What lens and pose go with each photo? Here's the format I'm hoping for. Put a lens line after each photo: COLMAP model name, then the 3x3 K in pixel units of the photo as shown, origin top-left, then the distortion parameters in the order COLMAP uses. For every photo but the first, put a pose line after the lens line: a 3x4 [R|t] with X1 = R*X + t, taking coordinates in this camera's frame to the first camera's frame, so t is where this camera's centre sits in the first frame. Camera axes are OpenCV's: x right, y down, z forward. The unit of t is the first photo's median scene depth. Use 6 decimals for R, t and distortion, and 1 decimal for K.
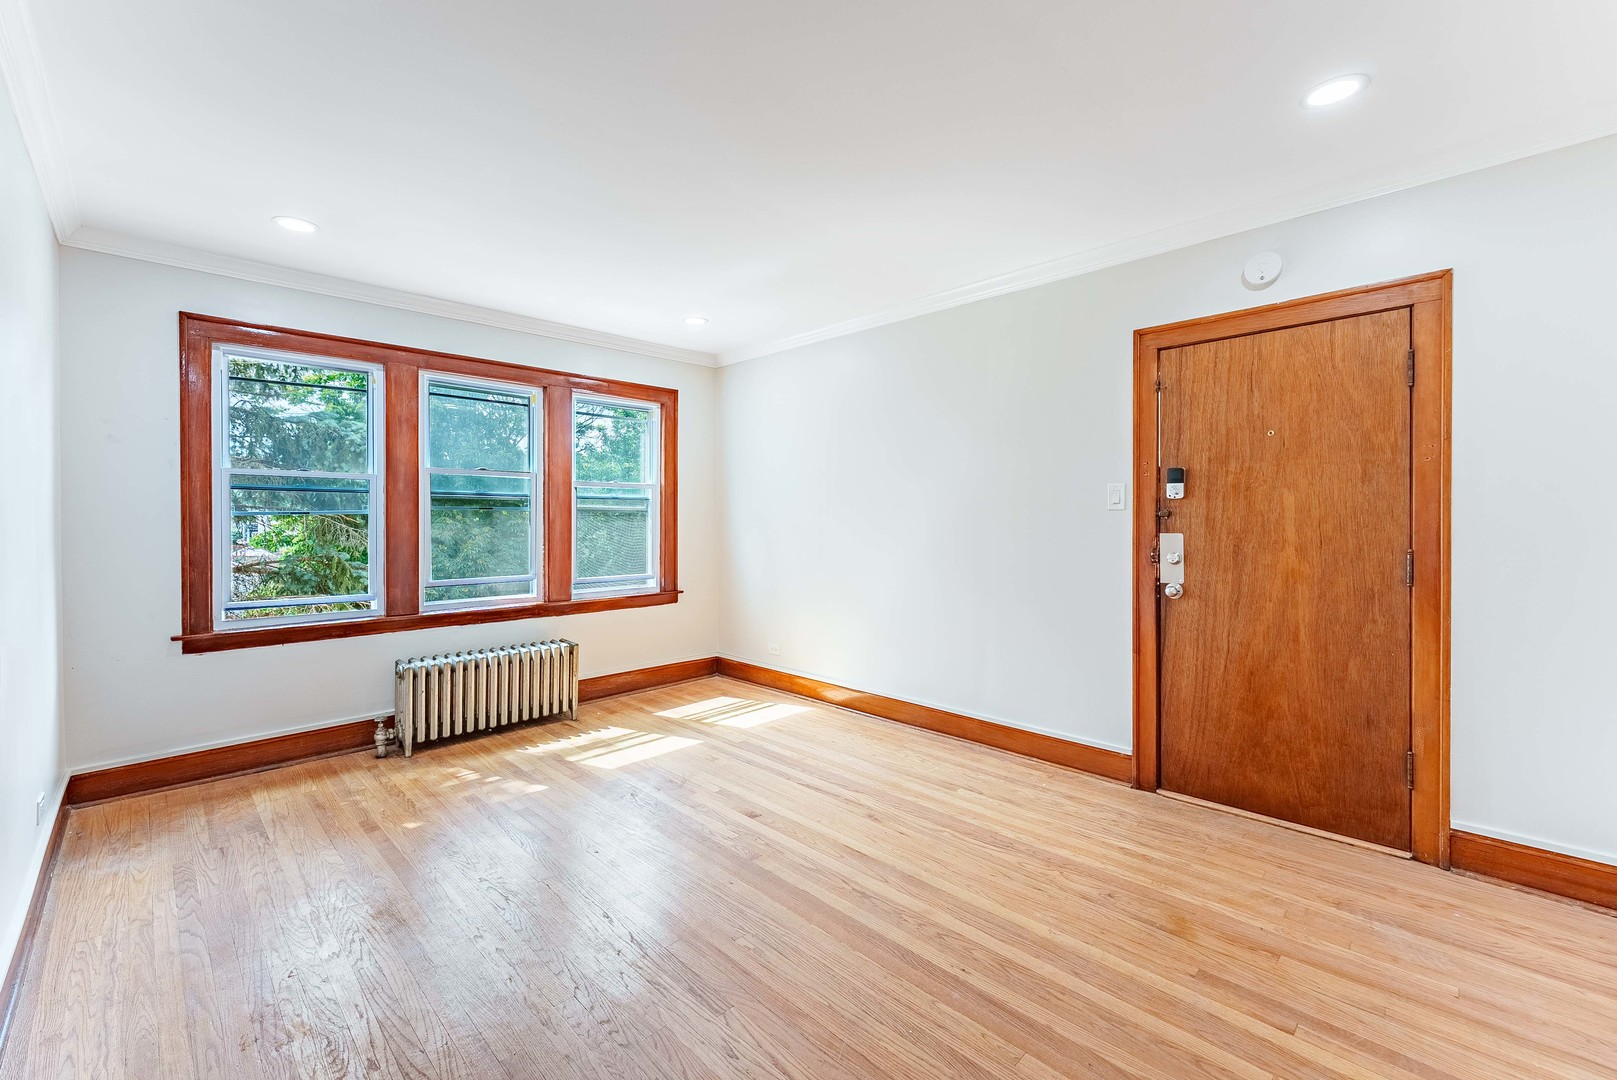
lens RADIAL K [[664.4, 0, 806.2], [0, 664.4, 529.9], [0, 0, 1]] dist [-0.000345, 0.000011]
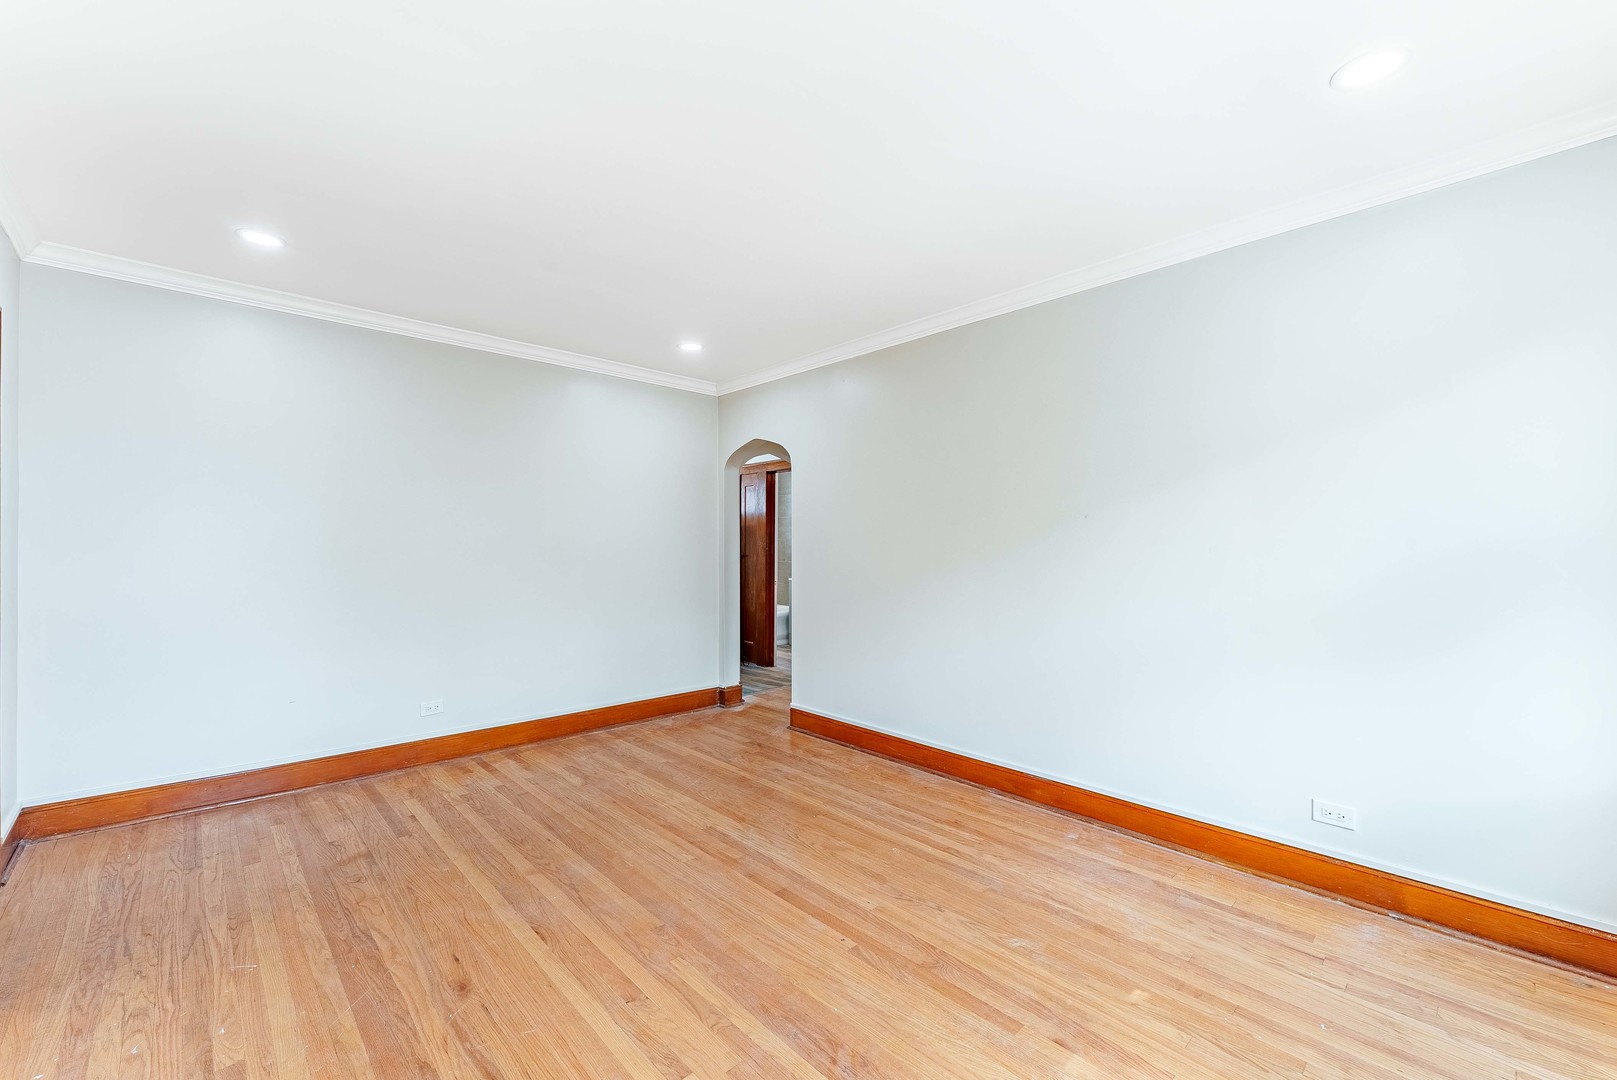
lens RADIAL K [[664.4, 0, 807.1], [0, 664.4, 540.0], [0, 0, 1]] dist [-0.000345, 0.000011]
pose [[-0.999636, -0.001521, 0.026940, -0.340691], [-0.001327, 0.999973, 0.007206, -0.037202], [-0.026950, 0.007168, -0.999611, 2.150591]]
